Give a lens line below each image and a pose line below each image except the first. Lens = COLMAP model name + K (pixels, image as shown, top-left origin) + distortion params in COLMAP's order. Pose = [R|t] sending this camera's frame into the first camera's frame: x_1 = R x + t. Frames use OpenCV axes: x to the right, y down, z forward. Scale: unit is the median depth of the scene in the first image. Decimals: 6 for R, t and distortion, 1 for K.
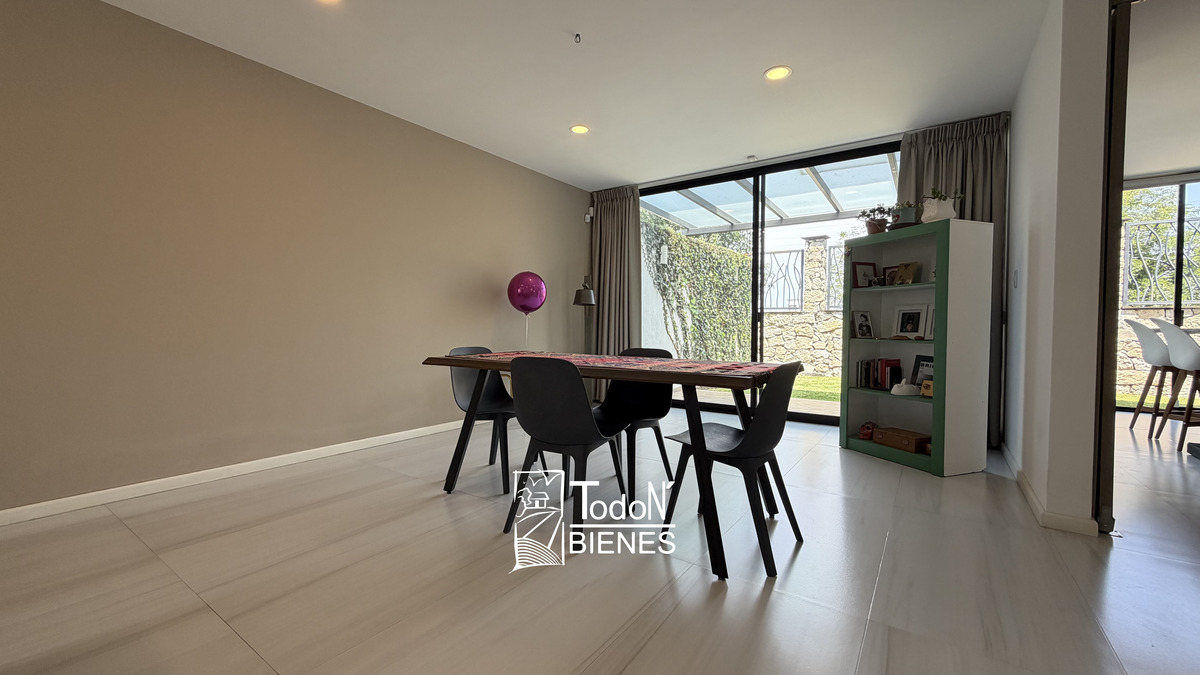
lens RADIAL K [[478.8, 0, 599.1], [0, 478.8, 337.5], [0, 0, 1]] dist [0.000152, 0.000016]
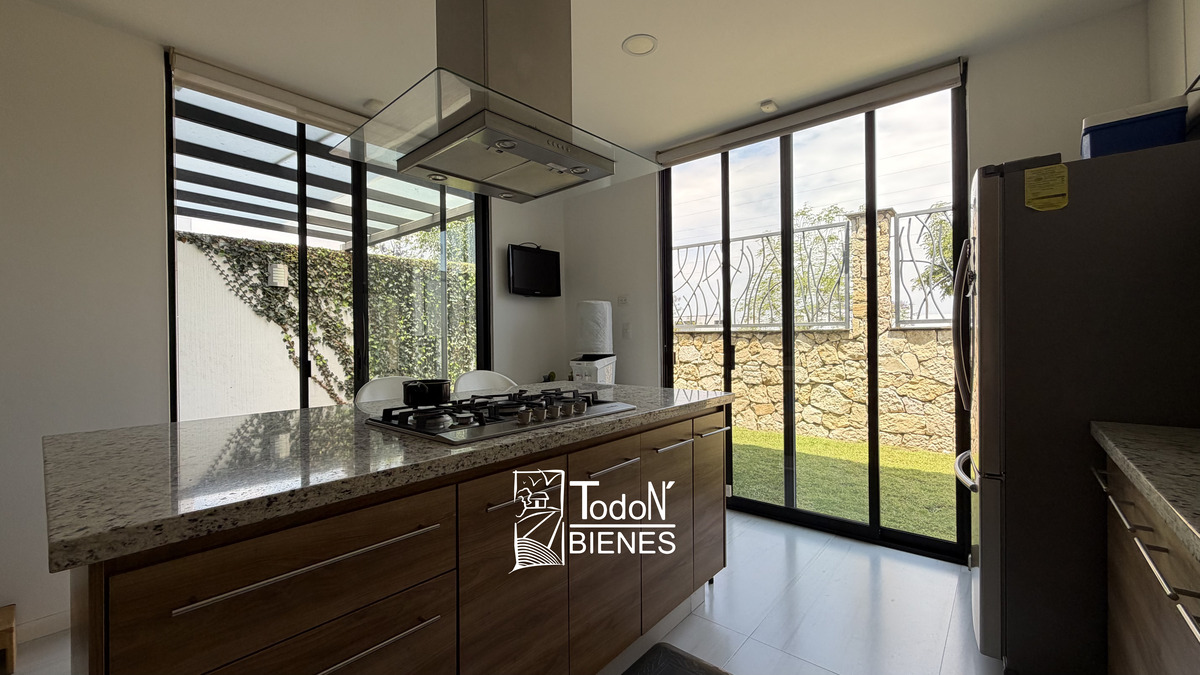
lens RADIAL K [[478.8, 0, 599.1], [0, 478.8, 337.5], [0, 0, 1]] dist [0.000152, 0.000016]
pose [[0.995343, -0.016460, -0.094982, 0.547230], [0.014135, 0.999585, -0.025102, -0.027187], [0.095355, 0.023643, 0.995162, 0.170222]]
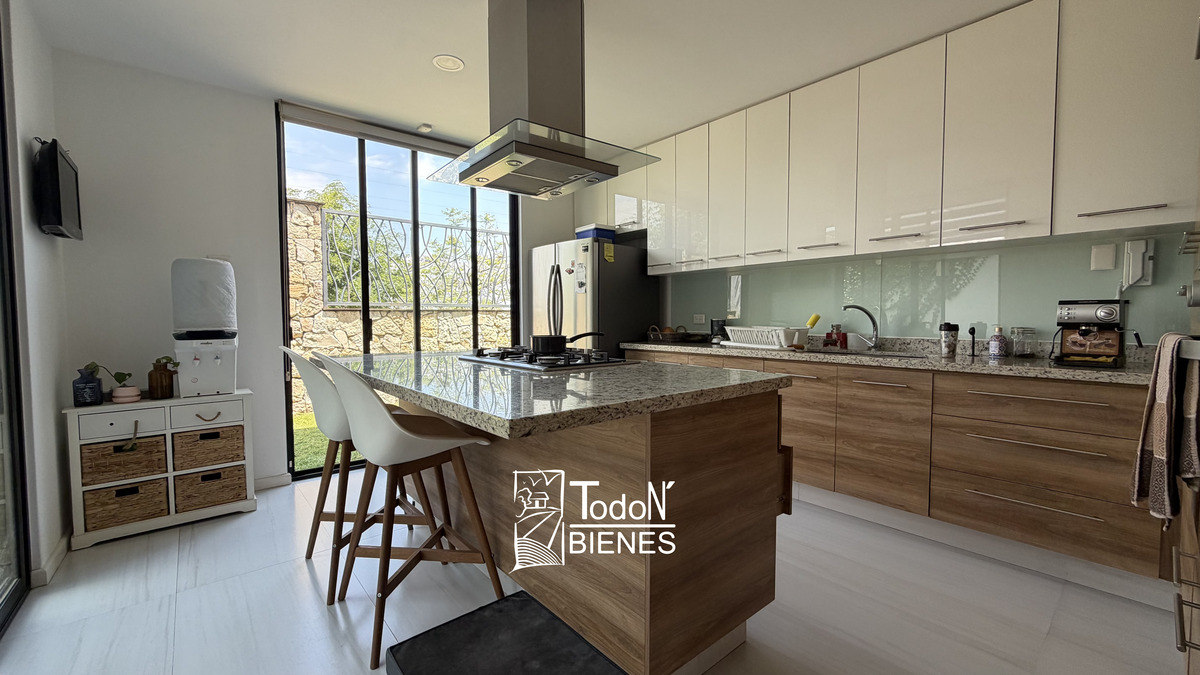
lens RADIAL K [[478.8, 0, 599.1], [0, 478.8, 337.5], [0, 0, 1]] dist [0.000152, 0.000016]
pose [[0.250693, -0.047210, 0.966915, 0.303883], [0.030748, 0.998695, 0.040789, -0.023744], [-0.967578, 0.019505, 0.251817, 0.244346]]
